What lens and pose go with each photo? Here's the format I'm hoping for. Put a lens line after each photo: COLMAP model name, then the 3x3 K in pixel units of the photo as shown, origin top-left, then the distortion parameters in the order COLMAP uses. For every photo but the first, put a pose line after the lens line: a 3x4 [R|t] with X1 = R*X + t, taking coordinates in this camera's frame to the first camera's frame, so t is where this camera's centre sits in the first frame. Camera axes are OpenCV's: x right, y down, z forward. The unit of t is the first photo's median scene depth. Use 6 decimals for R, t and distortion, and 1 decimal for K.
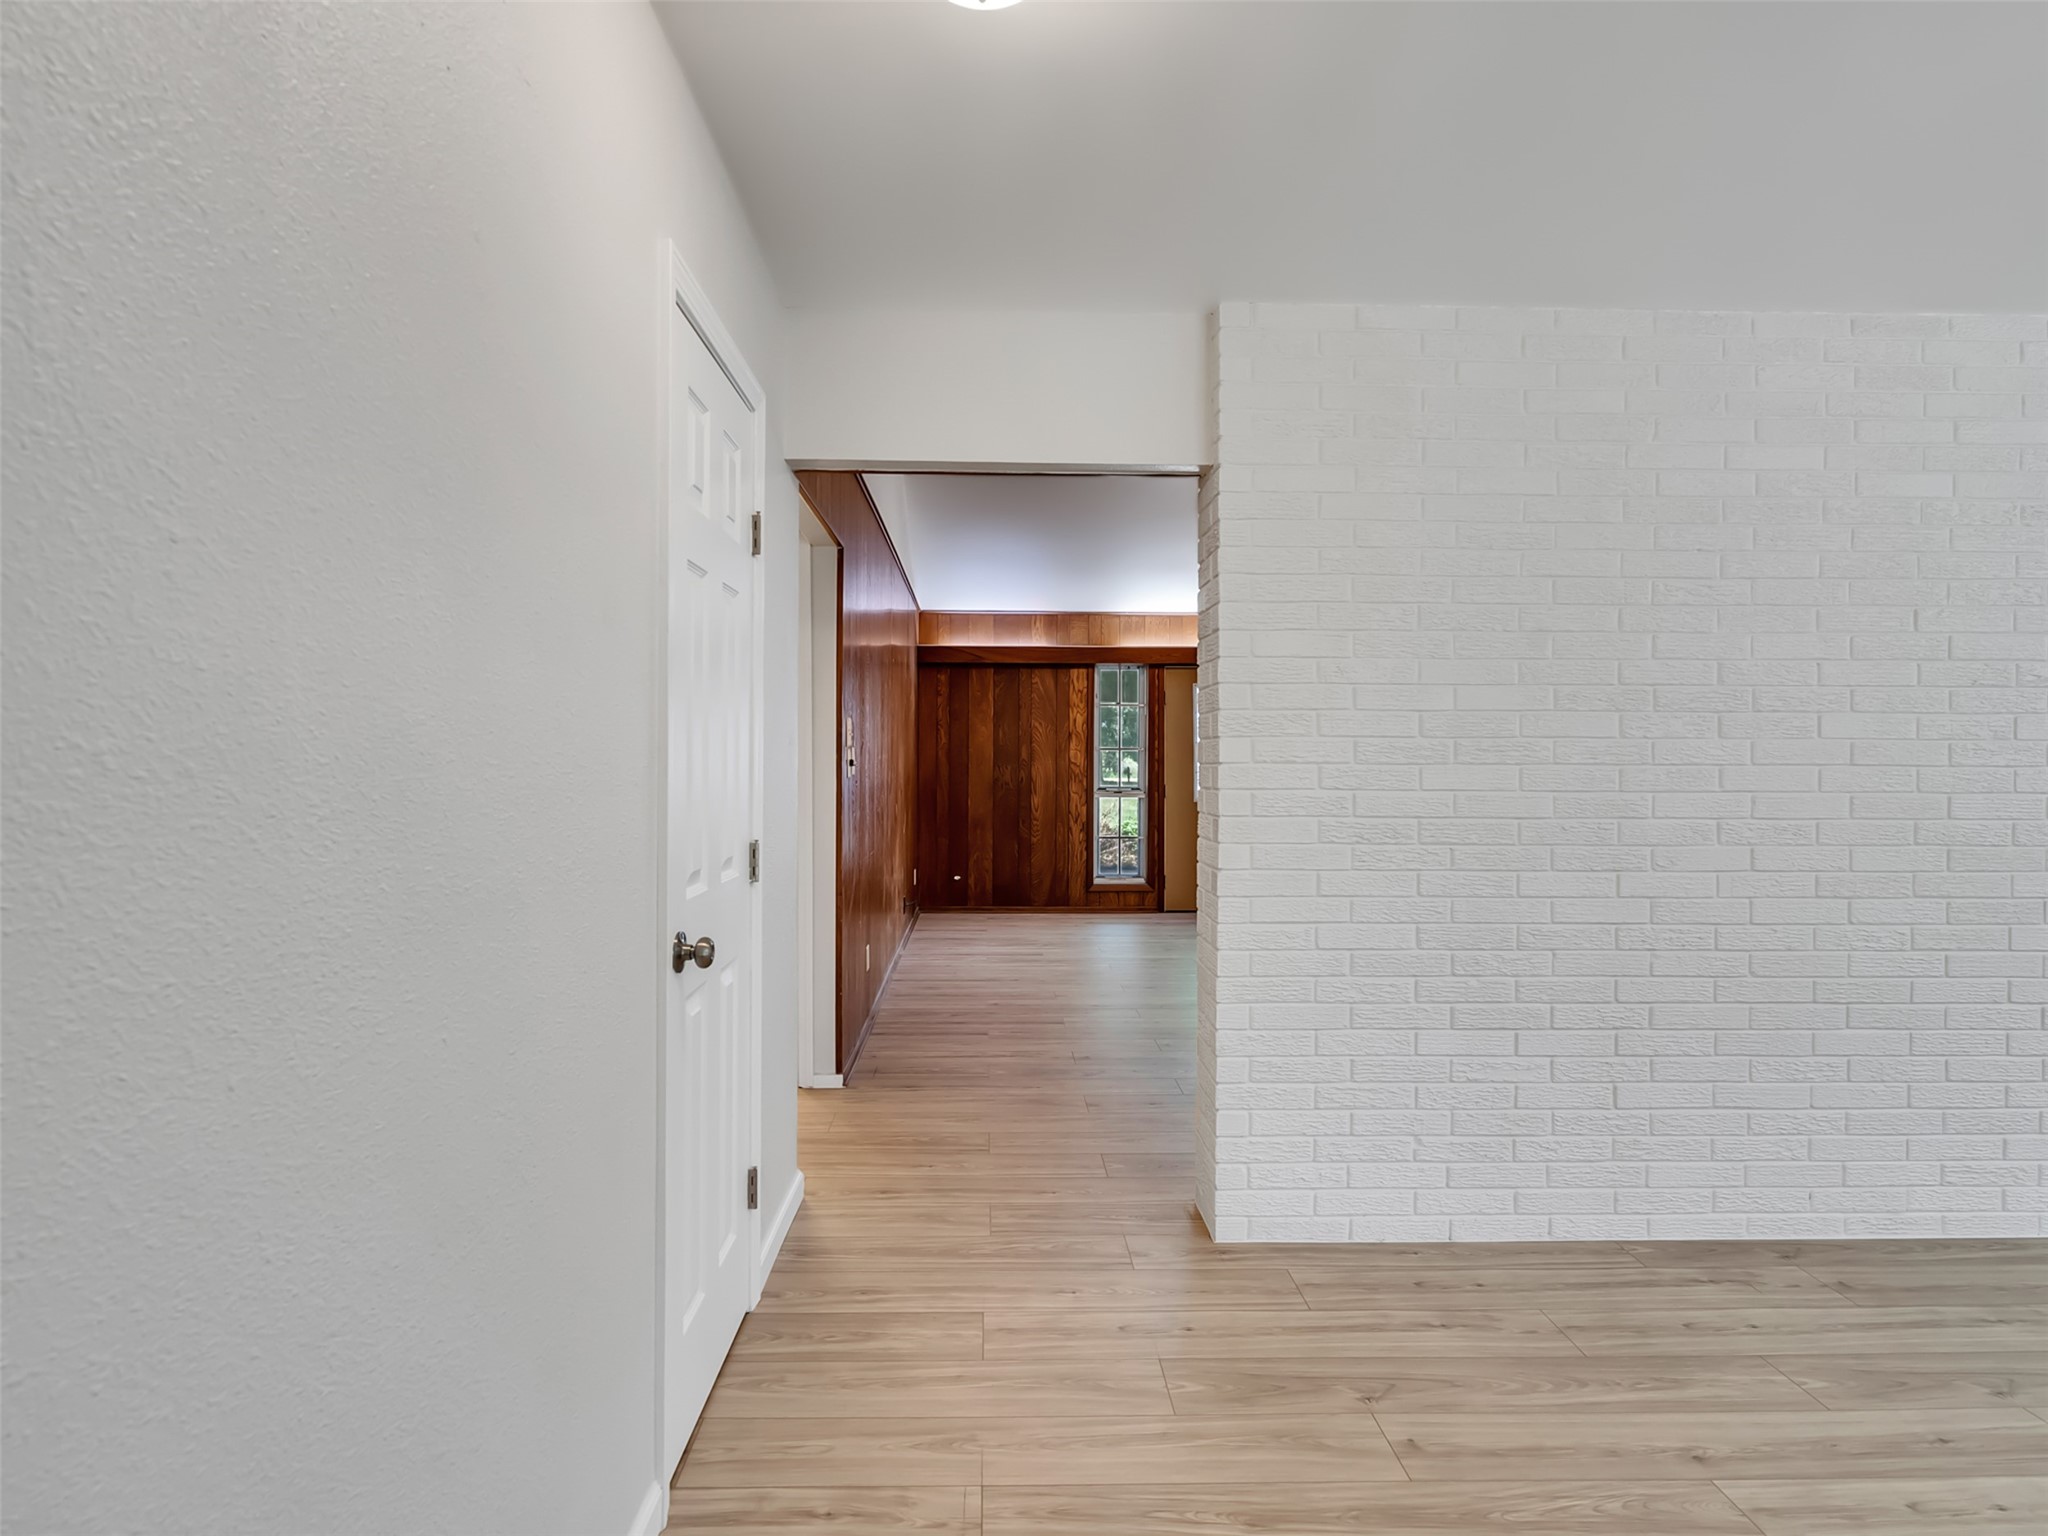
lens RADIAL K [[1051.5, 0, 1013.4], [0, 1051.5, 756.8], [0, 0, 1]] dist [-0.007018, 0.003646]
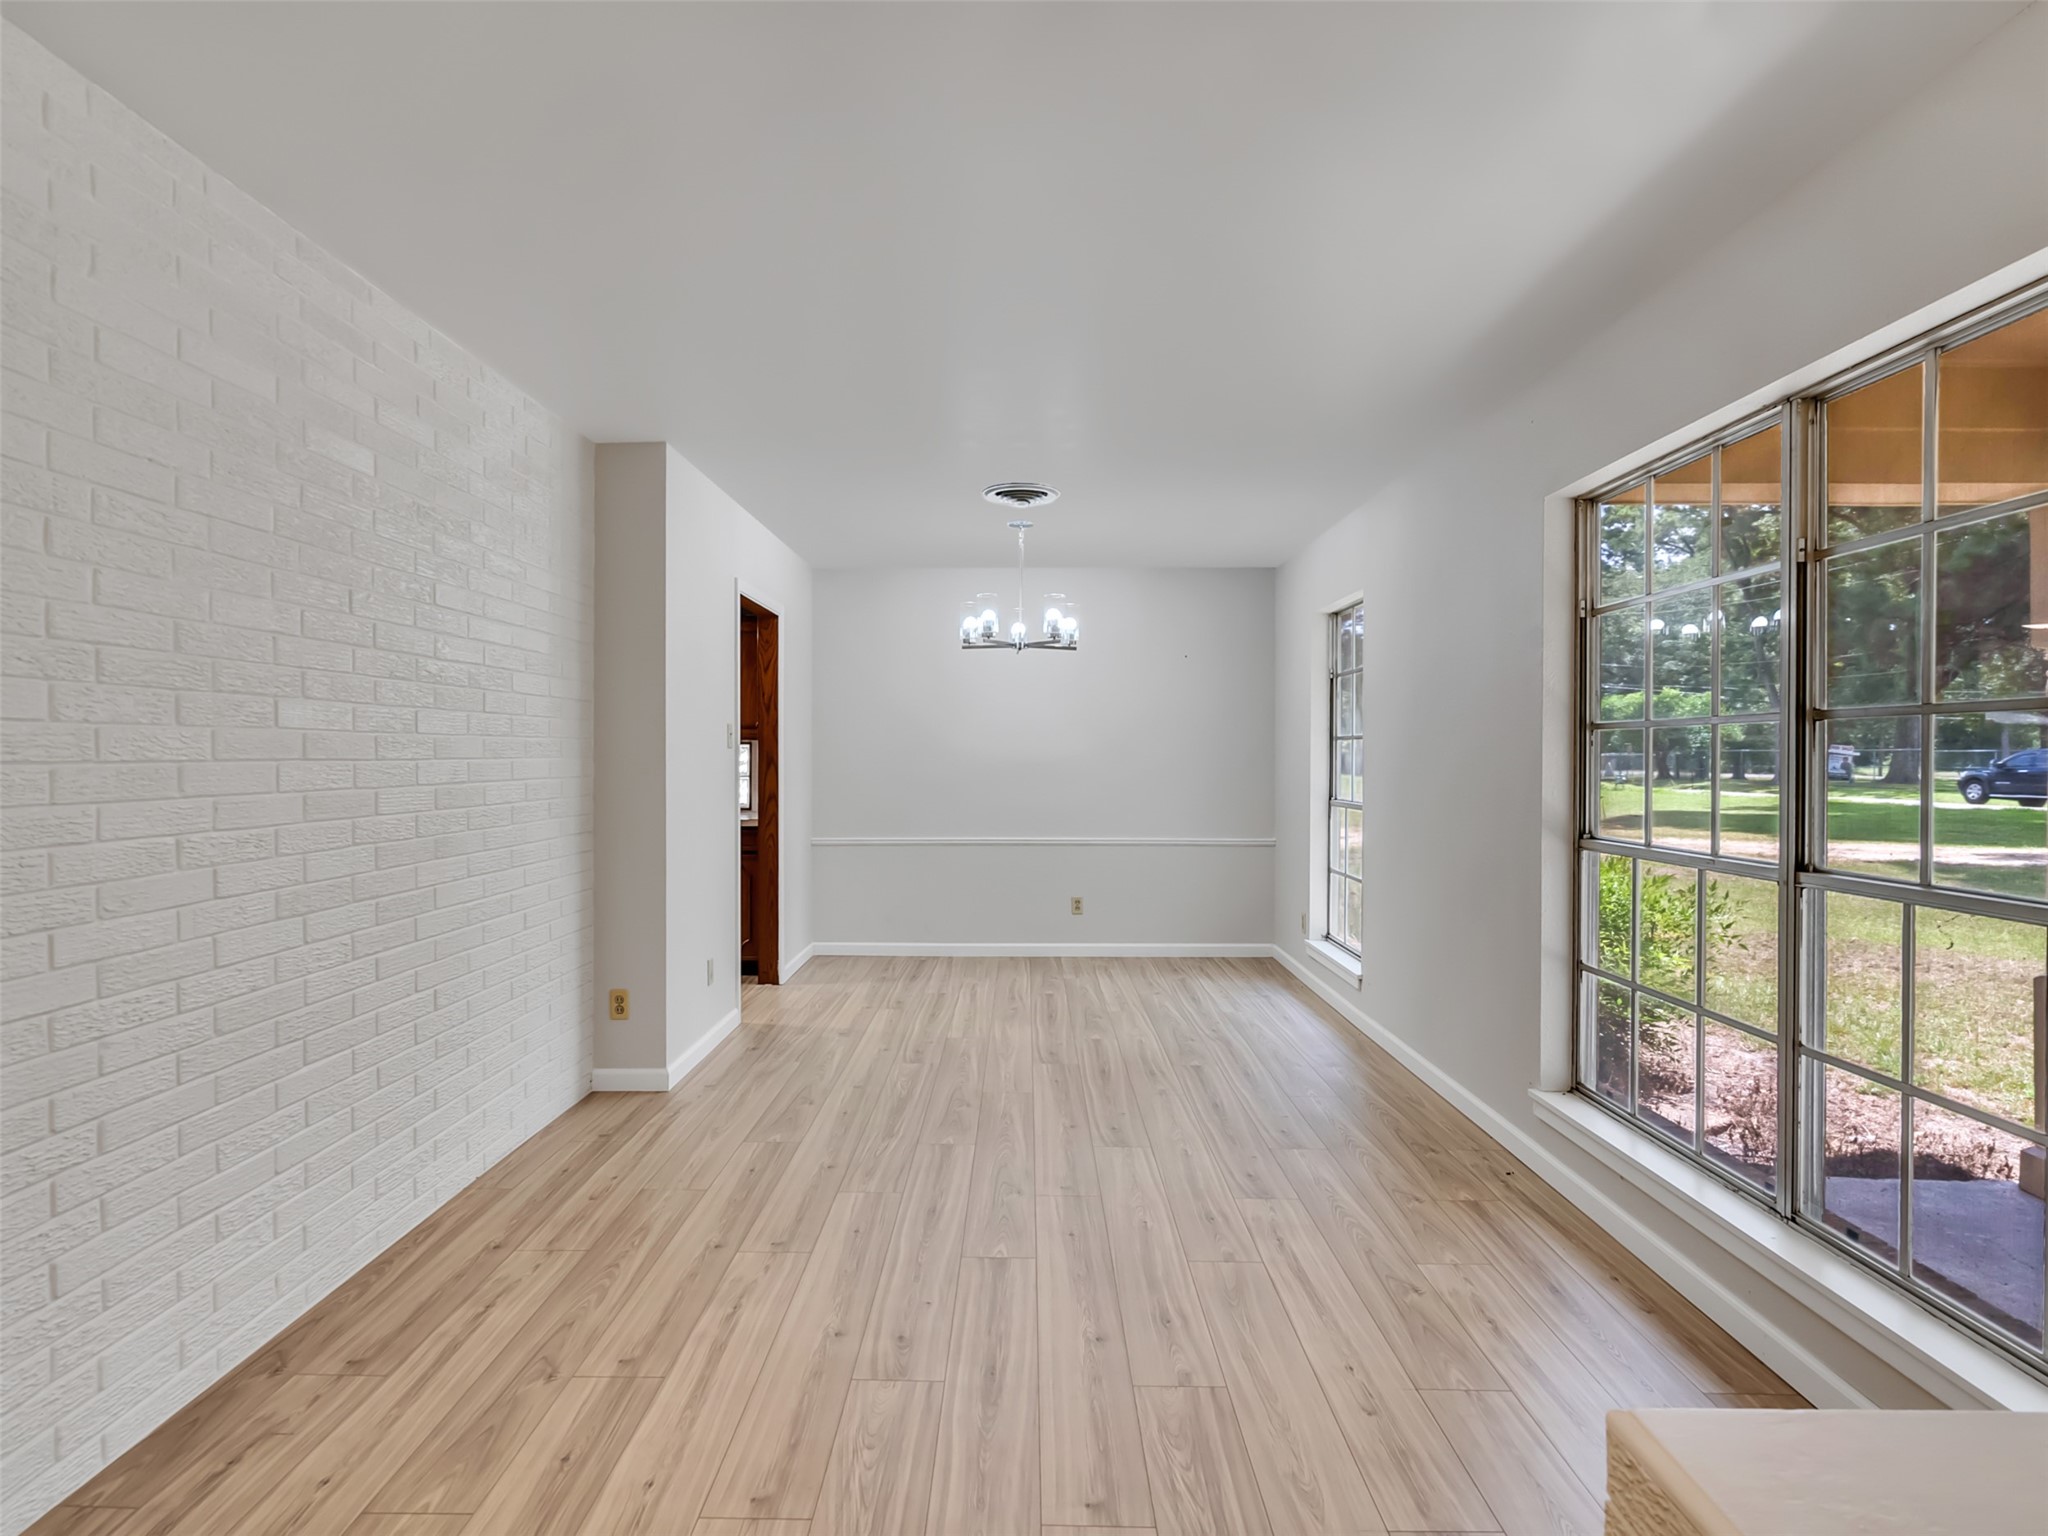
lens RADIAL K [[1051.5, 0, 1007.4], [0, 1051.5, 764.3], [0, 0, 1]] dist [-0.007018, 0.003646]
pose [[0.038661, -0.014288, 0.999150, -0.038065], [-0.003654, 0.999889, 0.014440, -0.002880], [-0.999246, -0.004209, 0.038605, 0.391556]]
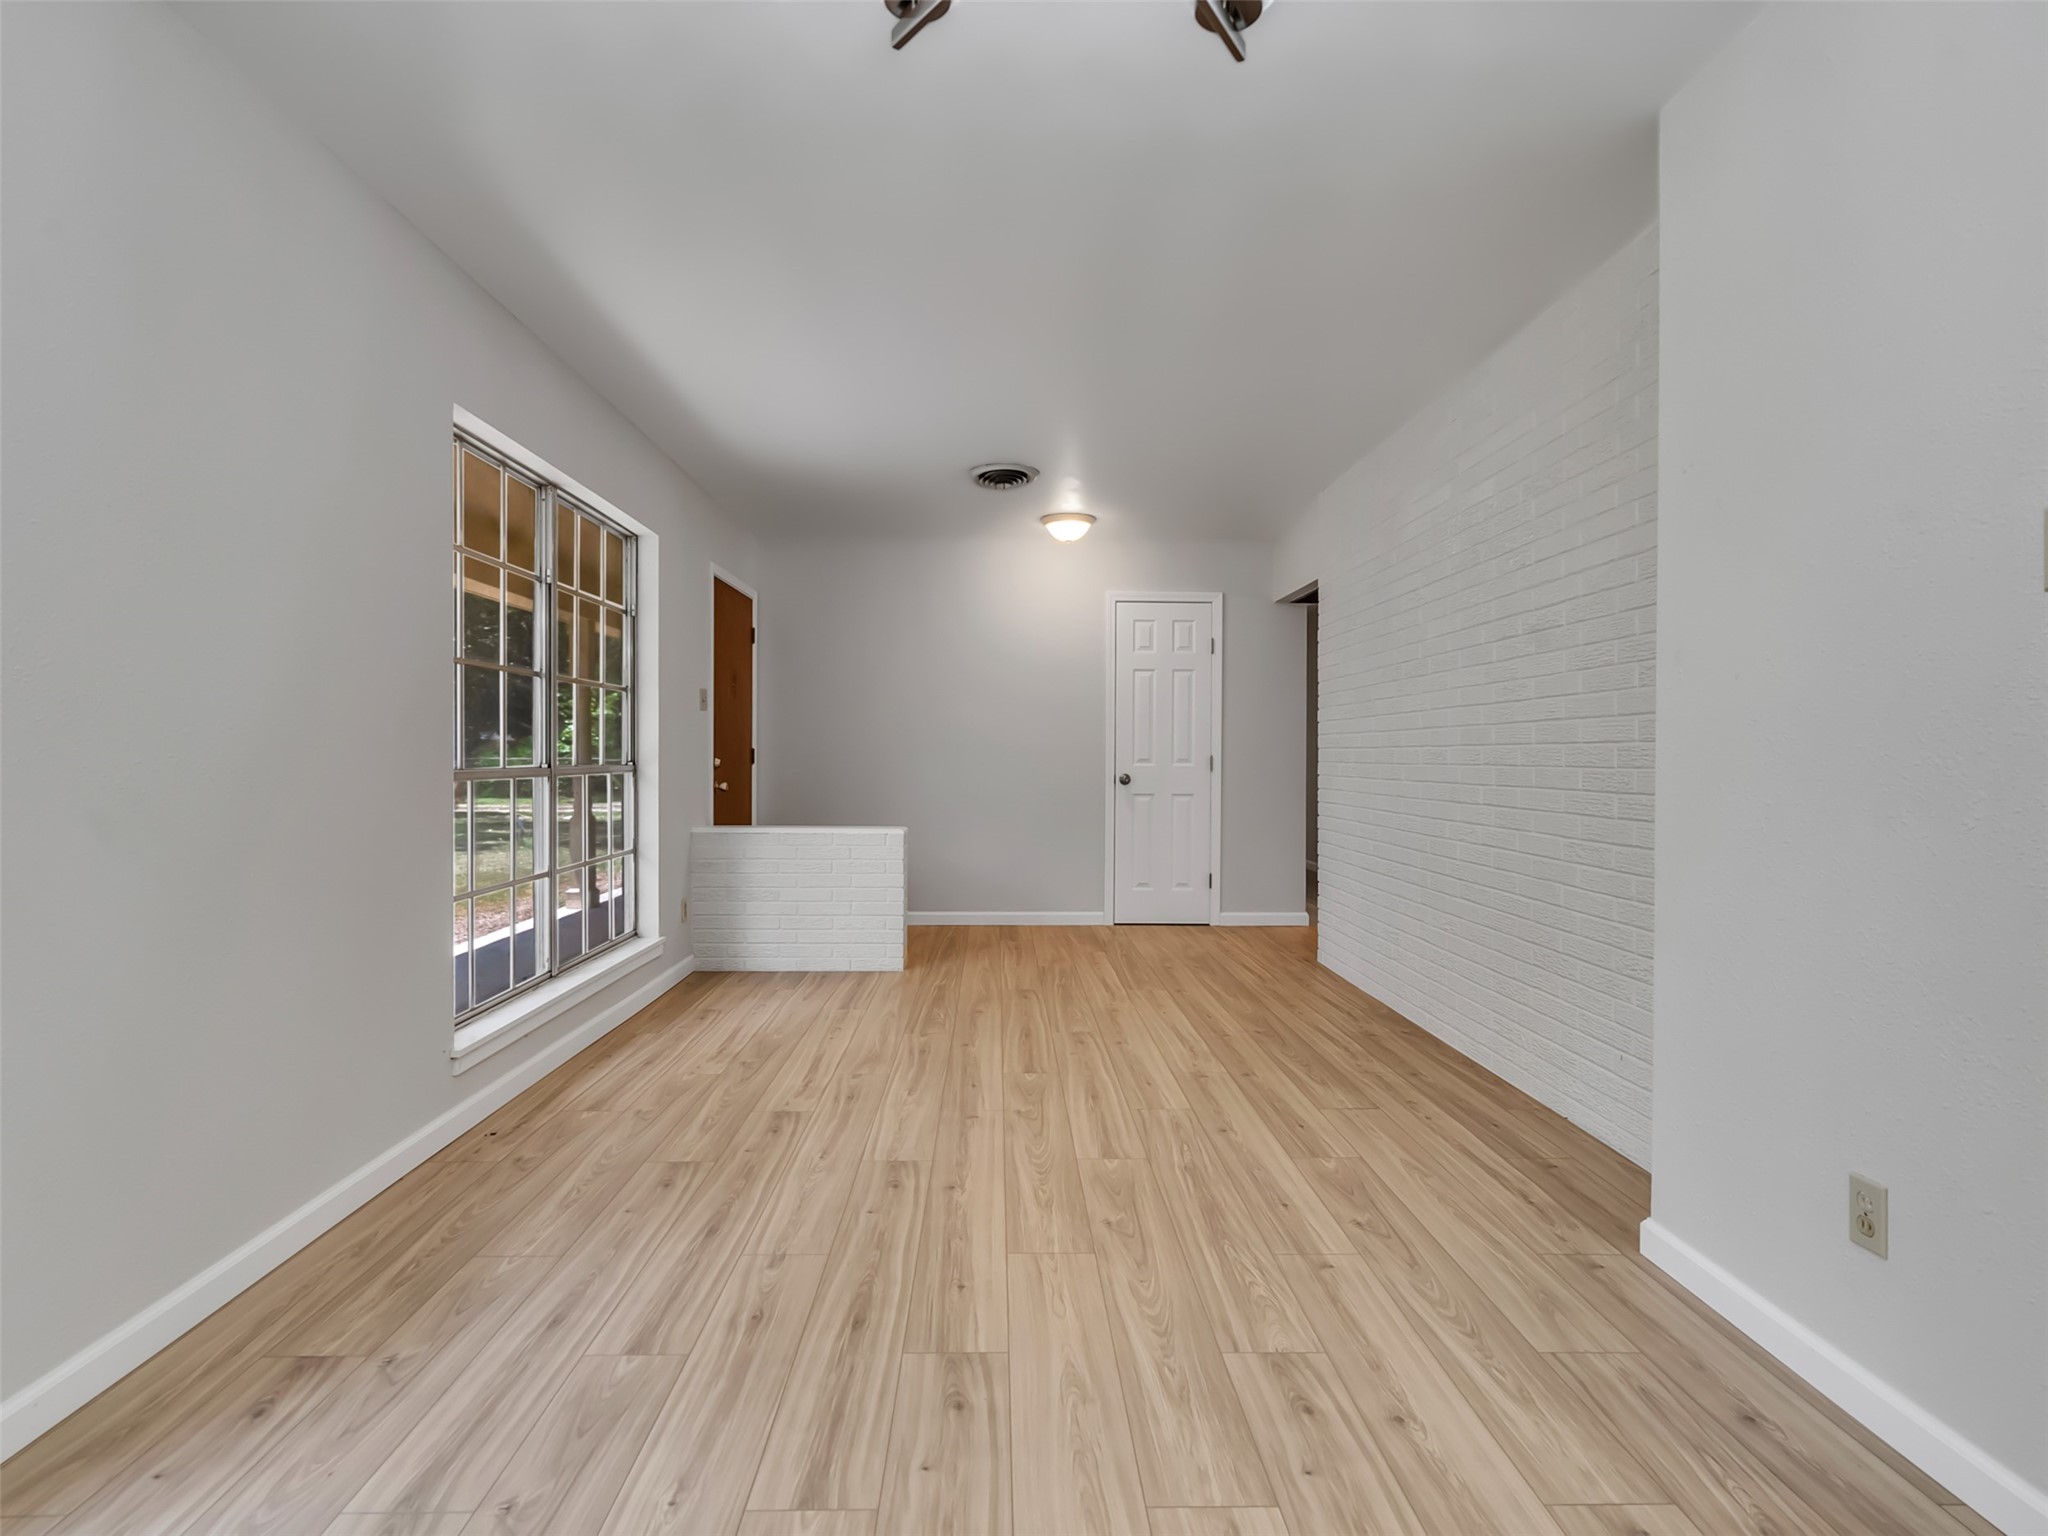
lens RADIAL K [[1051.5, 0, 1020.8], [0, 1051.5, 758.4], [0, 0, 1]] dist [-0.007018, 0.003646]
pose [[0.002733, -0.002165, -0.999994, 2.166530], [-0.001180, 0.999997, -0.002169, 0.079513], [0.999996, 0.001186, 0.002731, 0.418029]]
